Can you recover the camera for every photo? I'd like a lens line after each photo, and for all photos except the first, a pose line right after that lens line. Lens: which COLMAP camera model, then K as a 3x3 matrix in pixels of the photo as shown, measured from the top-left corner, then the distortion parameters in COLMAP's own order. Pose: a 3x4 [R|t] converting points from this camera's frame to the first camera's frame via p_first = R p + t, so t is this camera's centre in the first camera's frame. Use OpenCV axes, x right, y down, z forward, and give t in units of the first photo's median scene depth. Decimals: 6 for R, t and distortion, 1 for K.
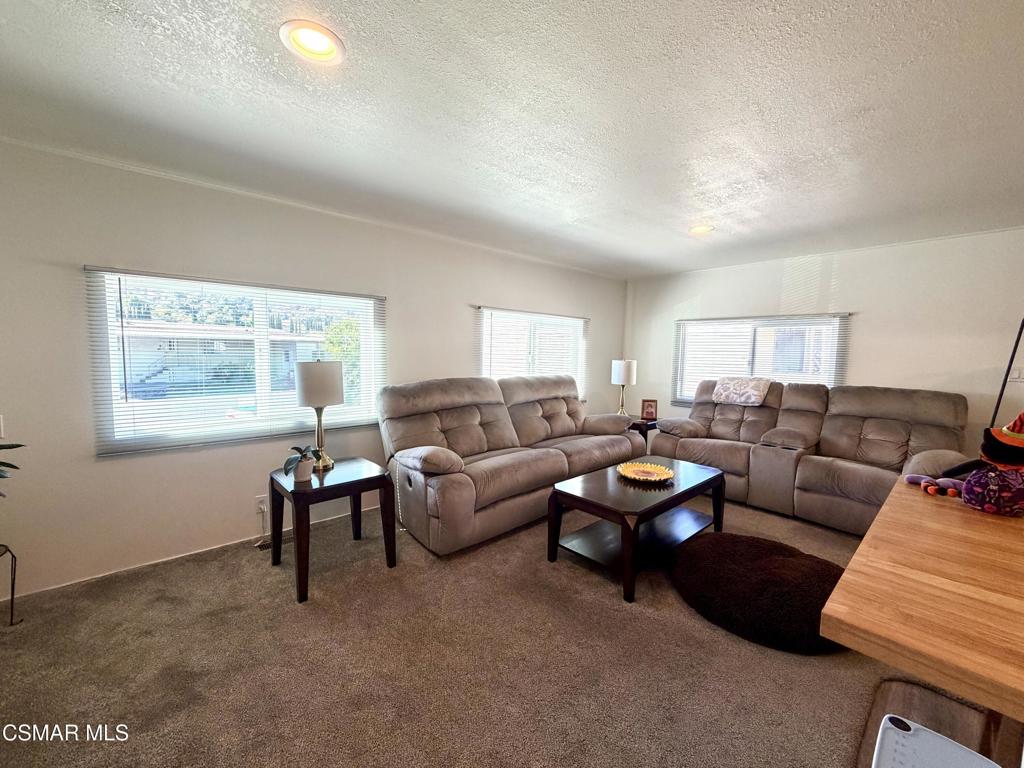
lens RADIAL K [[408.2, 0, 509.3], [0, 408.2, 384.1], [0, 0, 1]] dist [0.000051, -0.000254]
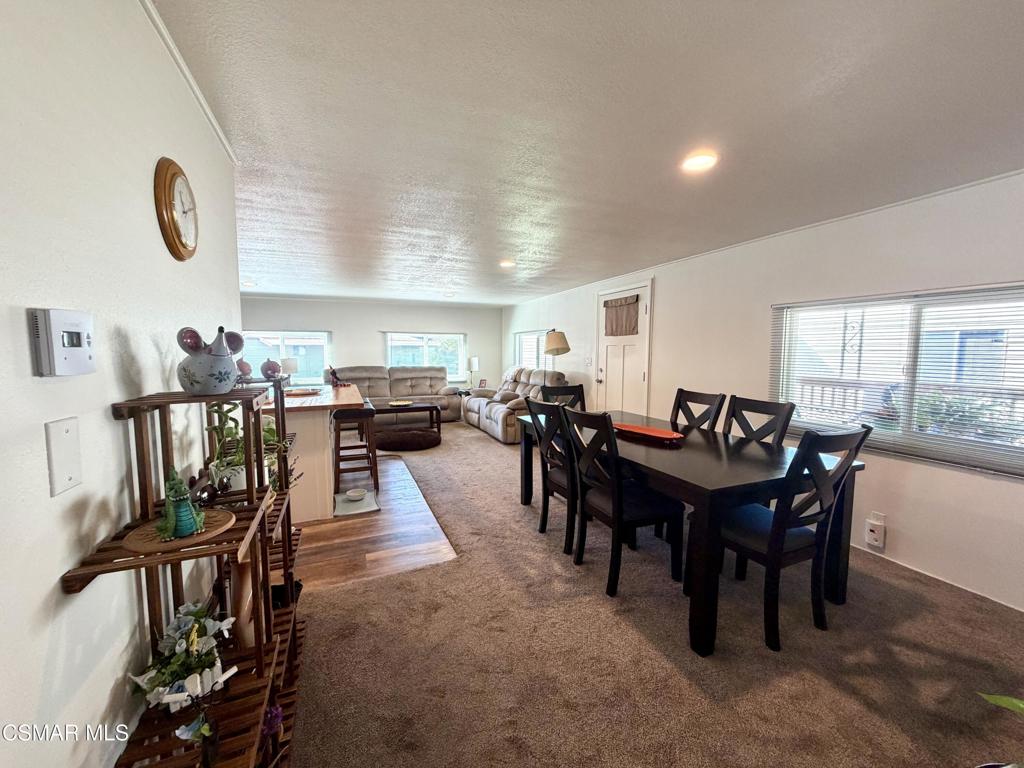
lens RADIAL K [[408.2, 0, 509.3], [0, 408.2, 384.1], [0, 0, 1]] dist [0.000051, -0.000254]
pose [[0.946404, 0.009999, -0.322829, 1.197637], [-0.009634, 0.999950, 0.002729, 0.061622], [0.322841, 0.000527, 0.946453, -0.743720]]
